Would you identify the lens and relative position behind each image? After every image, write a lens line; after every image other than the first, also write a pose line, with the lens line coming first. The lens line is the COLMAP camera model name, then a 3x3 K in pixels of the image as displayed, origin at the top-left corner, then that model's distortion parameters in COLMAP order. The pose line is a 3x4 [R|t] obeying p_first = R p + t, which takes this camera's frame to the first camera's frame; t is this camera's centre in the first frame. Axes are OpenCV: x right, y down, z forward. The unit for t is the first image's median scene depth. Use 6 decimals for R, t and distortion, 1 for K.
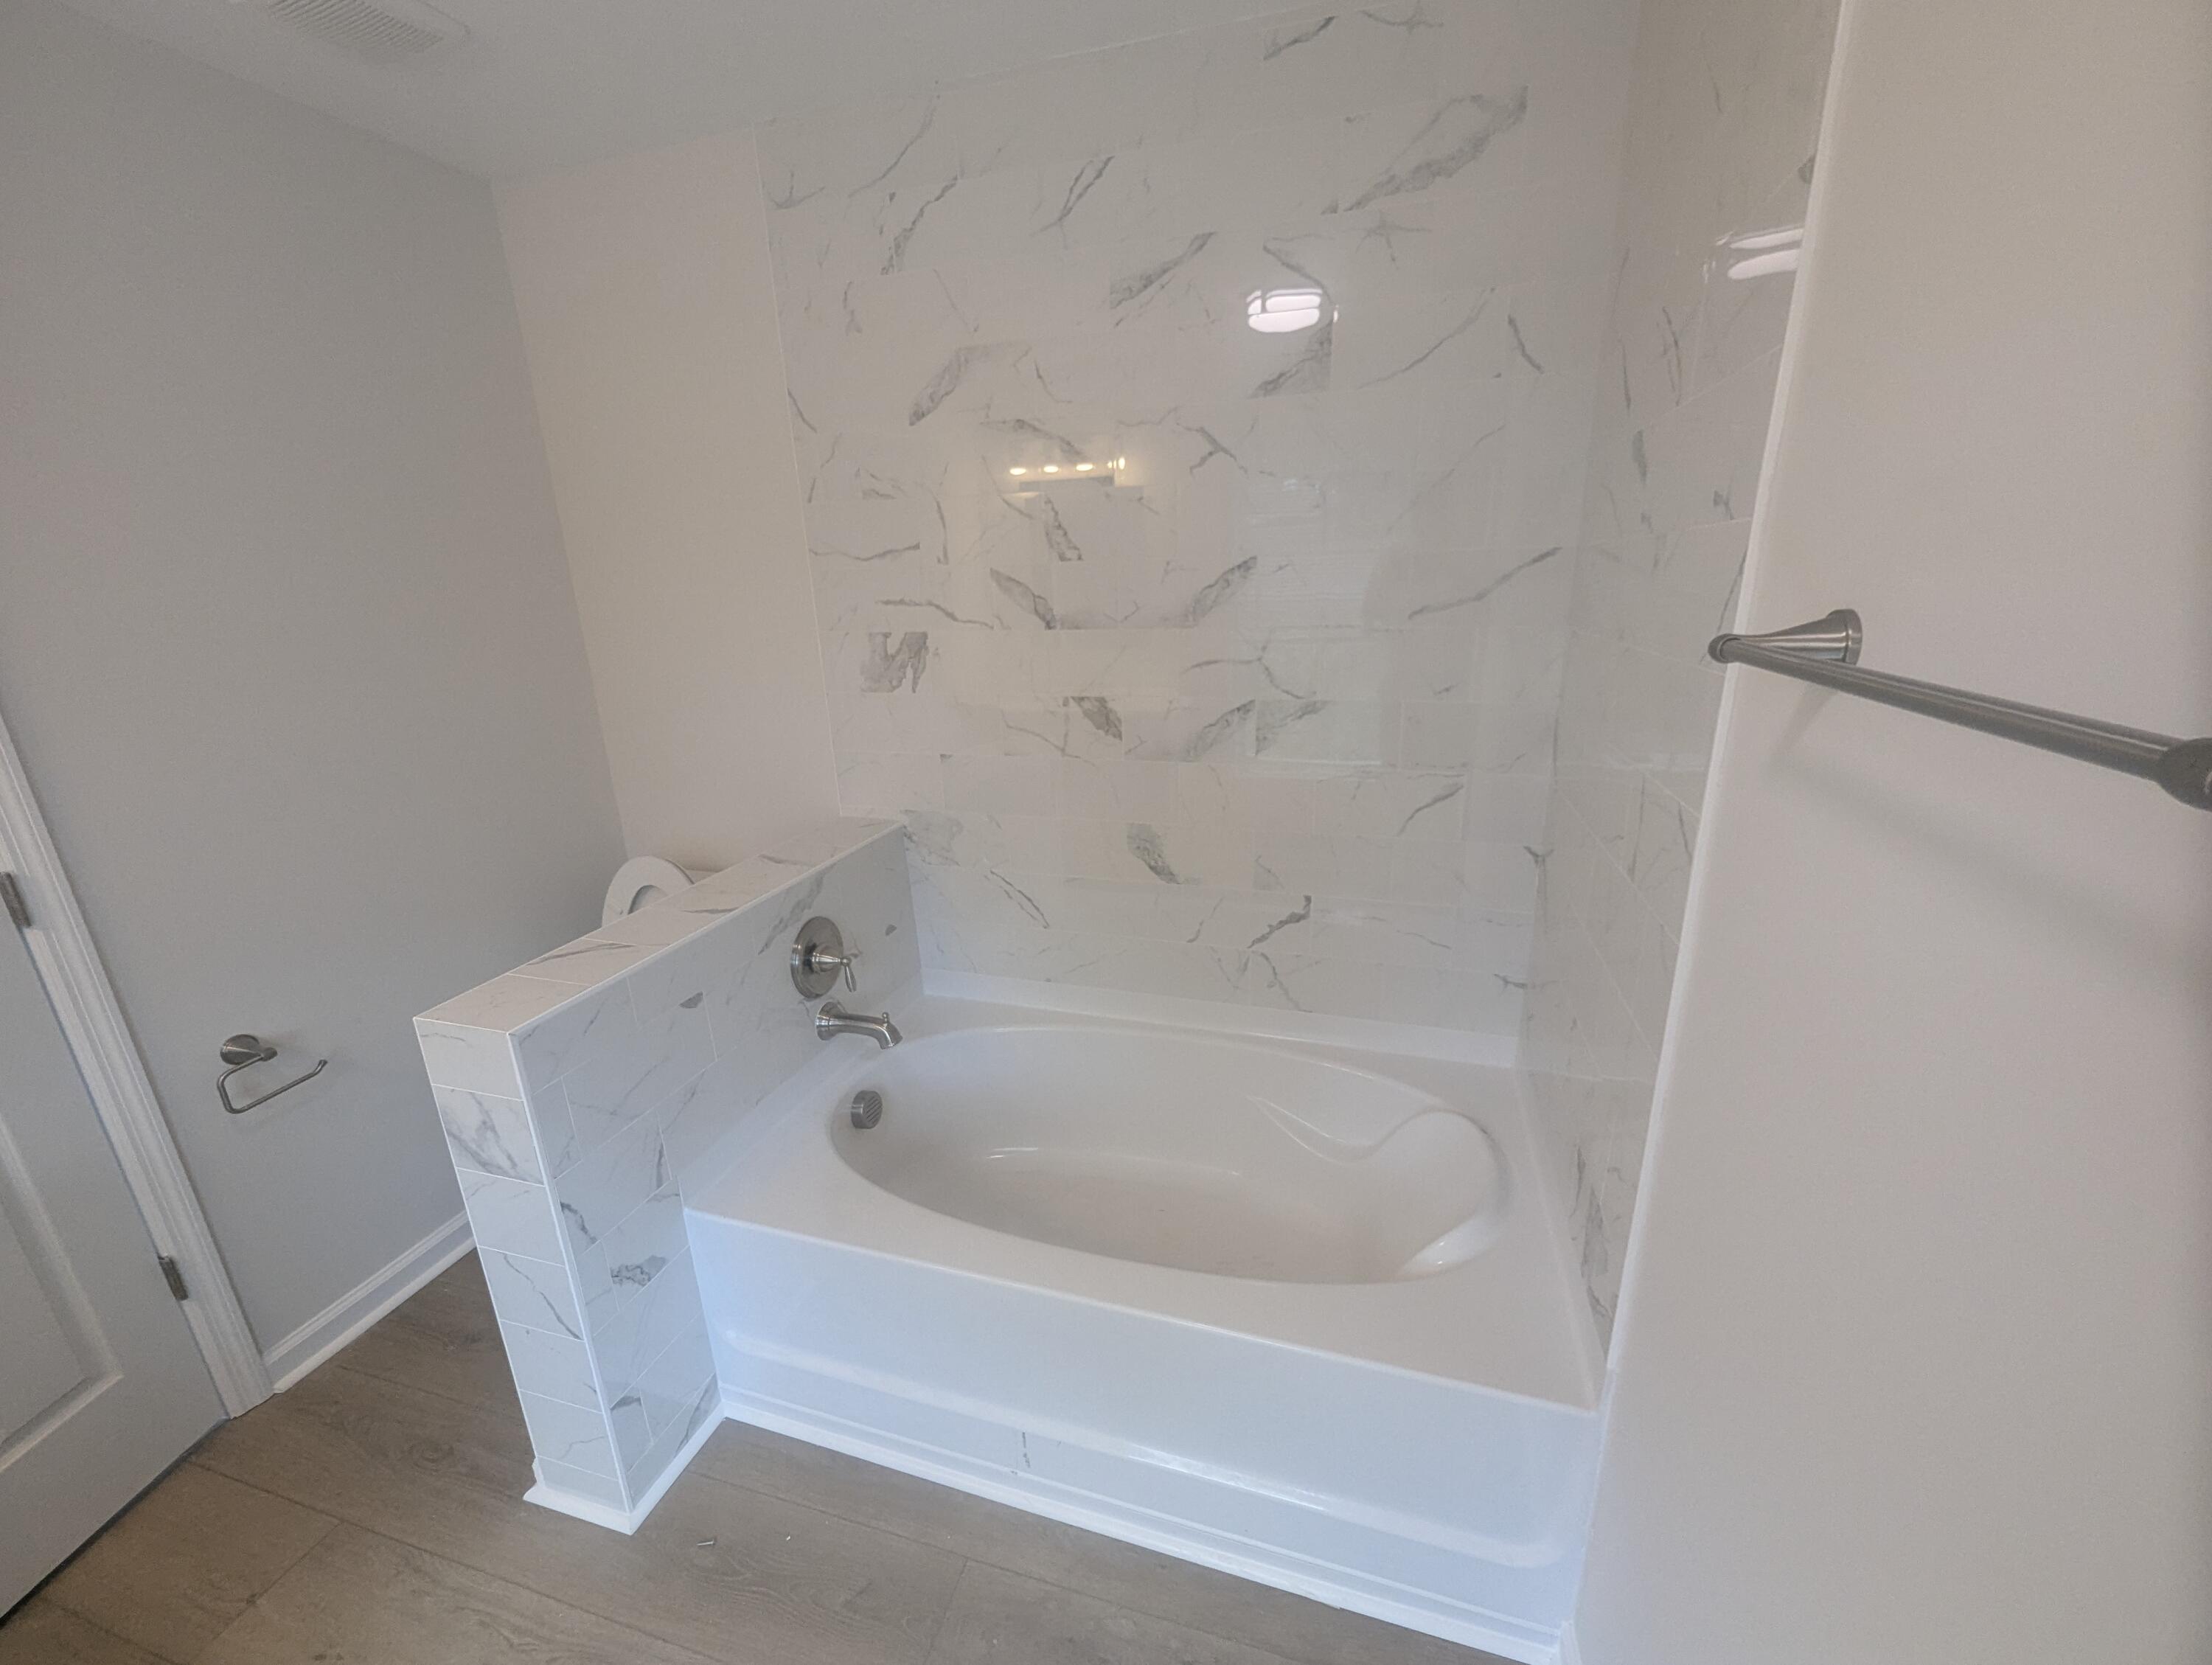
lens RADIAL K [[877.1, 0, 1119.0], [0, 877.1, 836.3], [0, 0, 1]] dist [-0.004288, -0.000753]
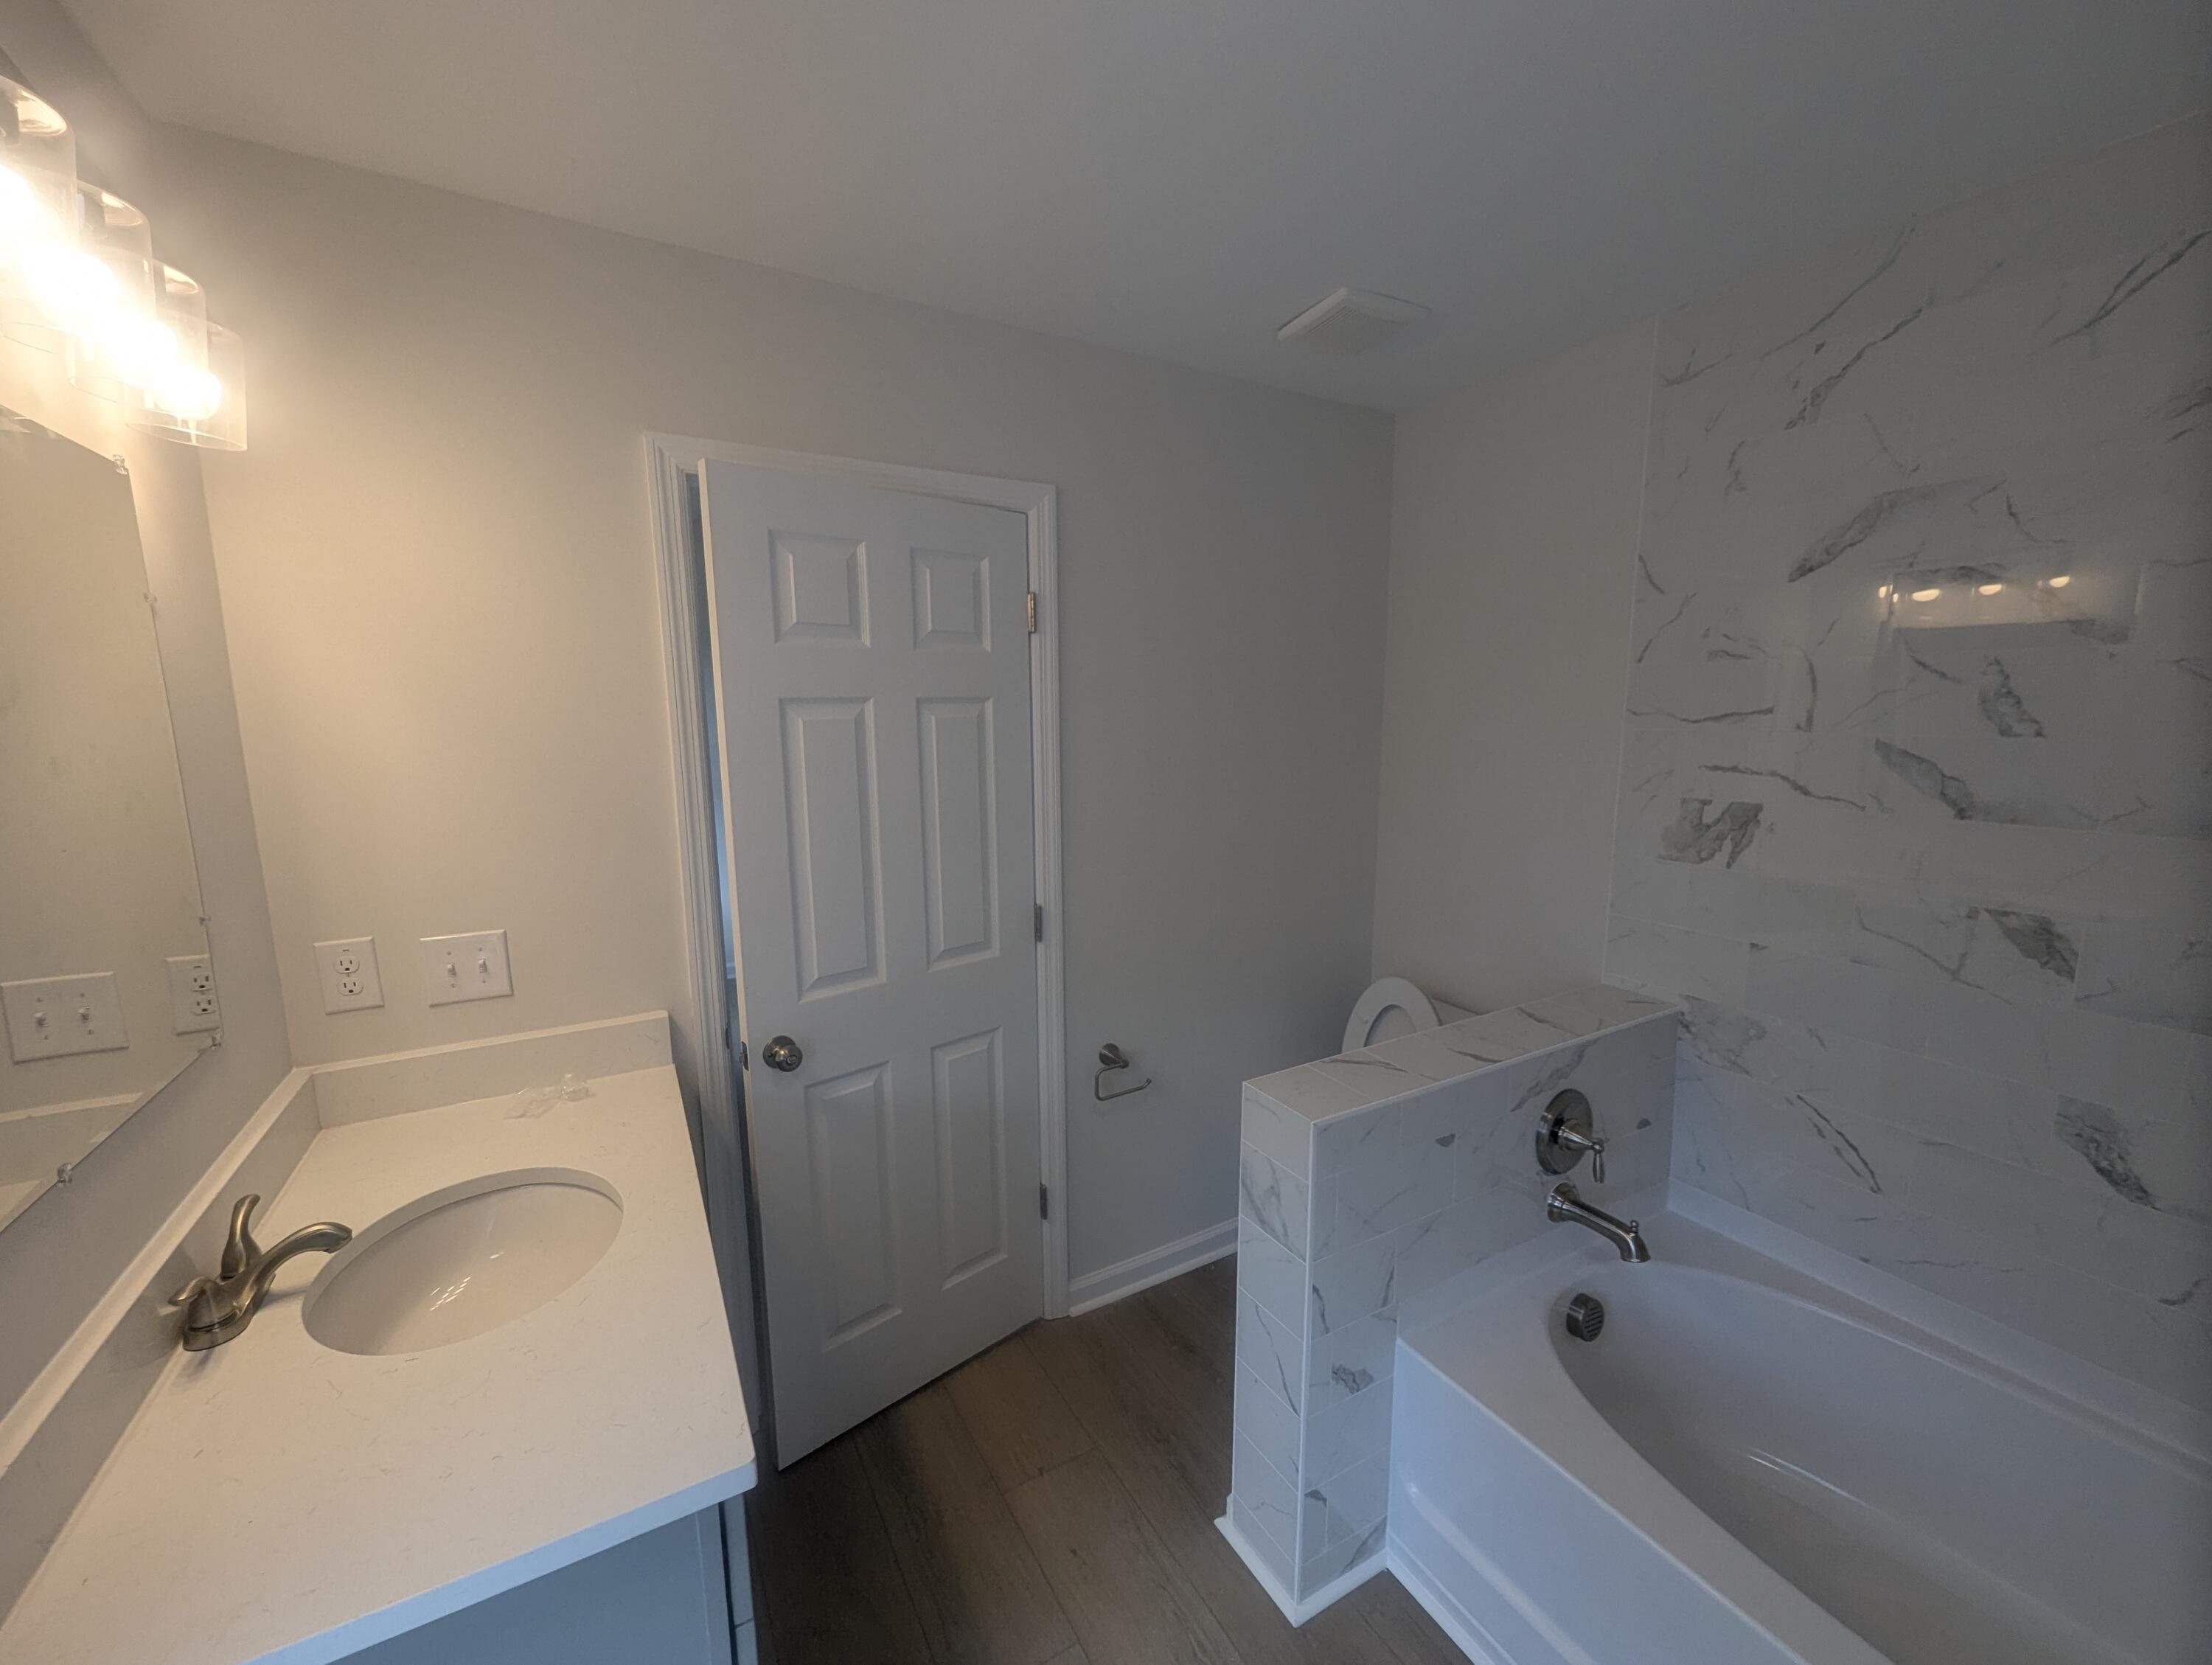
lens RADIAL K [[877.1, 0, 1107.8], [0, 877.1, 838.1], [0, 0, 1]] dist [-0.004288, -0.000753]
pose [[0.721001, 0.125151, -0.681539, -0.100036], [-0.214232, 0.975628, -0.047481, -0.020595], [0.658986, 0.180241, 0.730240, -0.067483]]
